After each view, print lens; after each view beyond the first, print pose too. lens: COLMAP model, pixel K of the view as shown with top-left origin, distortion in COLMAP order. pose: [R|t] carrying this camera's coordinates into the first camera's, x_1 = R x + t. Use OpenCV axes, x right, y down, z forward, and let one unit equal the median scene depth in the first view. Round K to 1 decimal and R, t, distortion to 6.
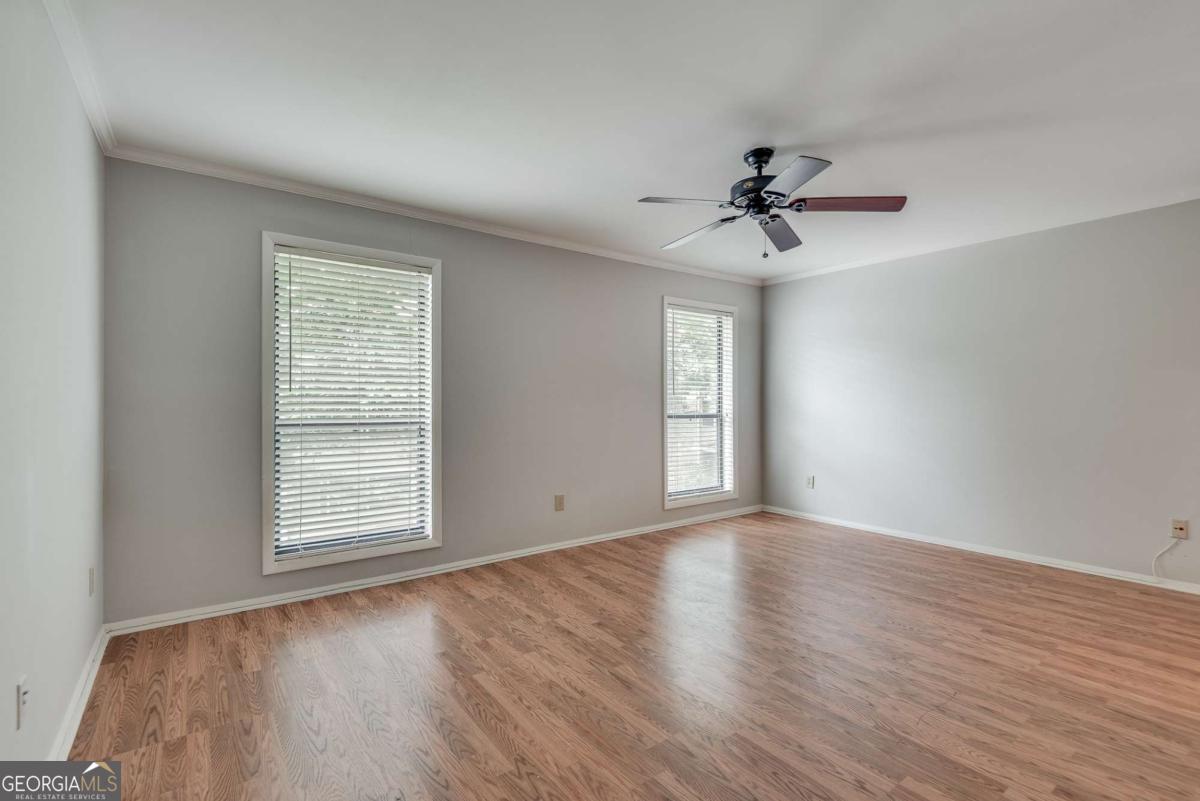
lens RADIAL K [[545.6, 0, 598.1], [0, 545.6, 401.7], [0, 0, 1]] dist [0.041299, -0.021722]
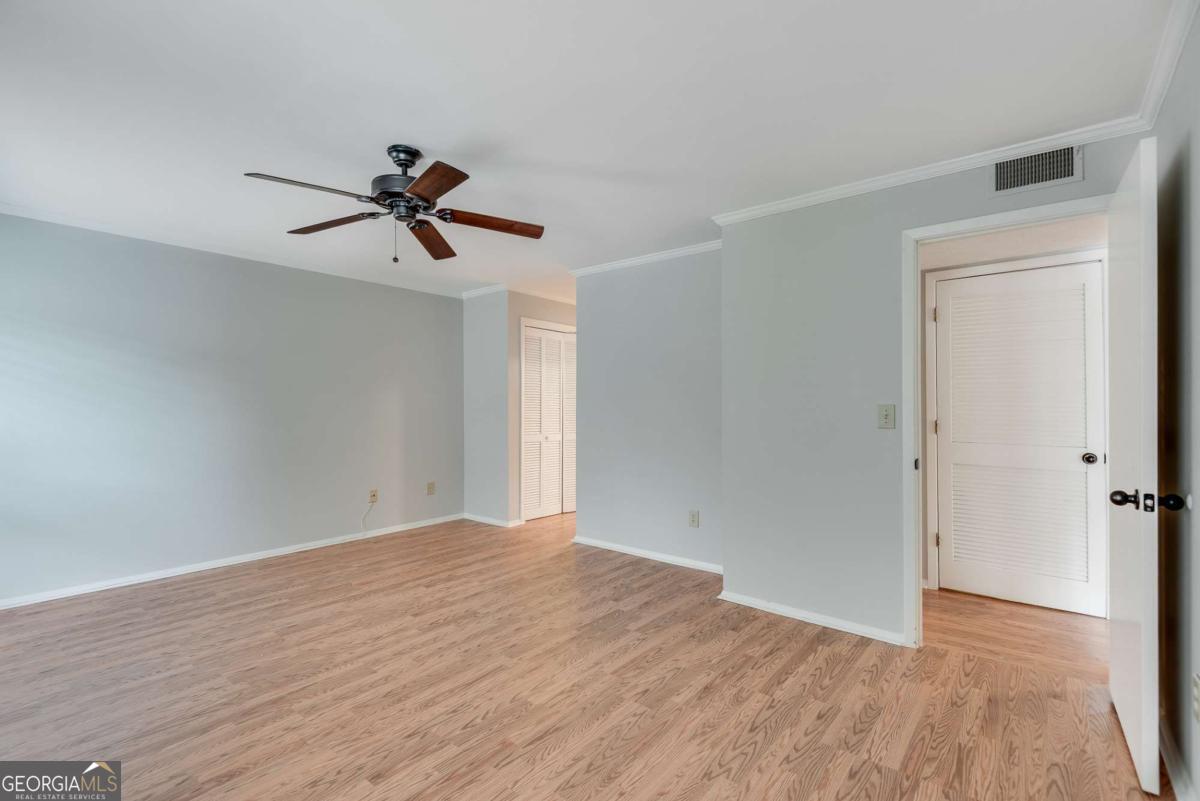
lens RADIAL K [[545.6, 0, 598.1], [0, 545.6, 401.7], [0, 0, 1]] dist [0.041299, -0.021722]
pose [[-0.241362, 0.008736, 0.970396, -0.671221], [0.001261, 0.999961, -0.008689, -0.020345], [-0.970434, -0.000874, -0.241364, 0.892934]]
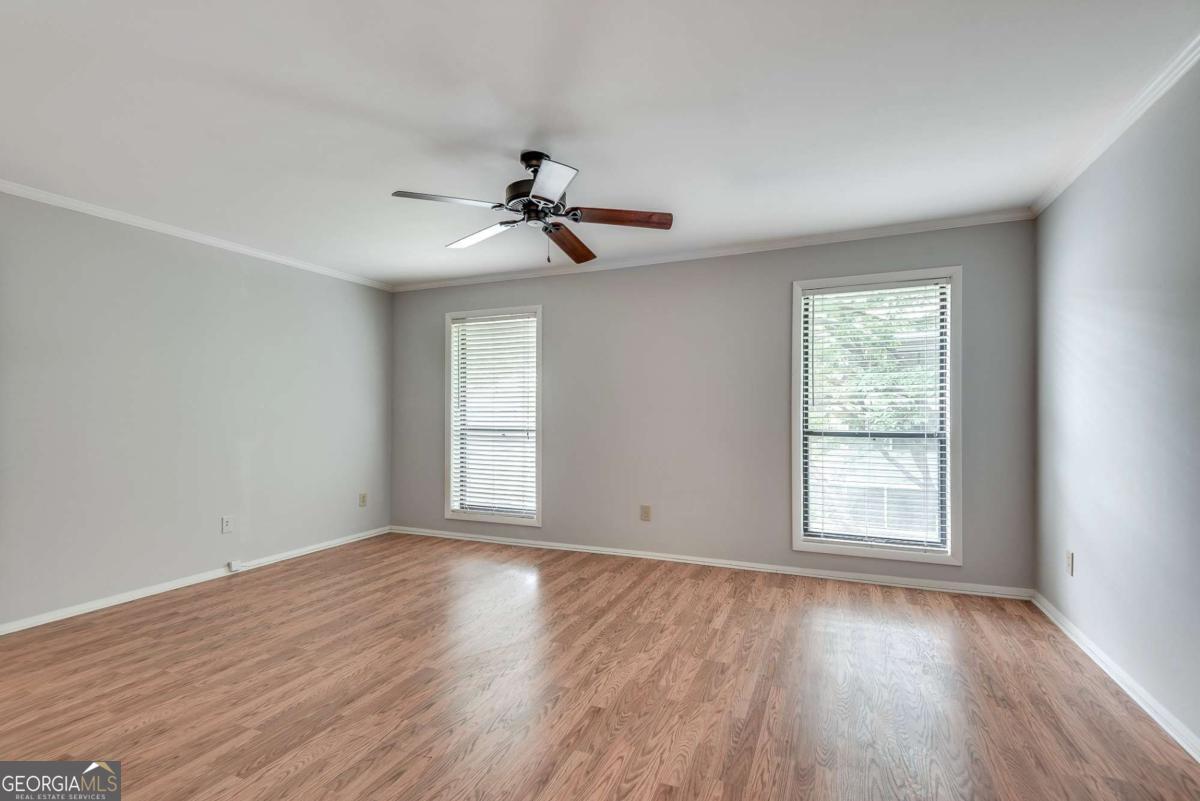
lens RADIAL K [[549.5, 0, 602.8], [0, 549.5, 403.1], [0, 0, 1]] dist [0.043321, -0.022185]
pose [[0.505657, -0.018508, -0.862536, 1.165624], [0.002200, 0.999794, -0.020164, -0.001339], [0.862732, 0.008298, 0.505594, 0.603043]]
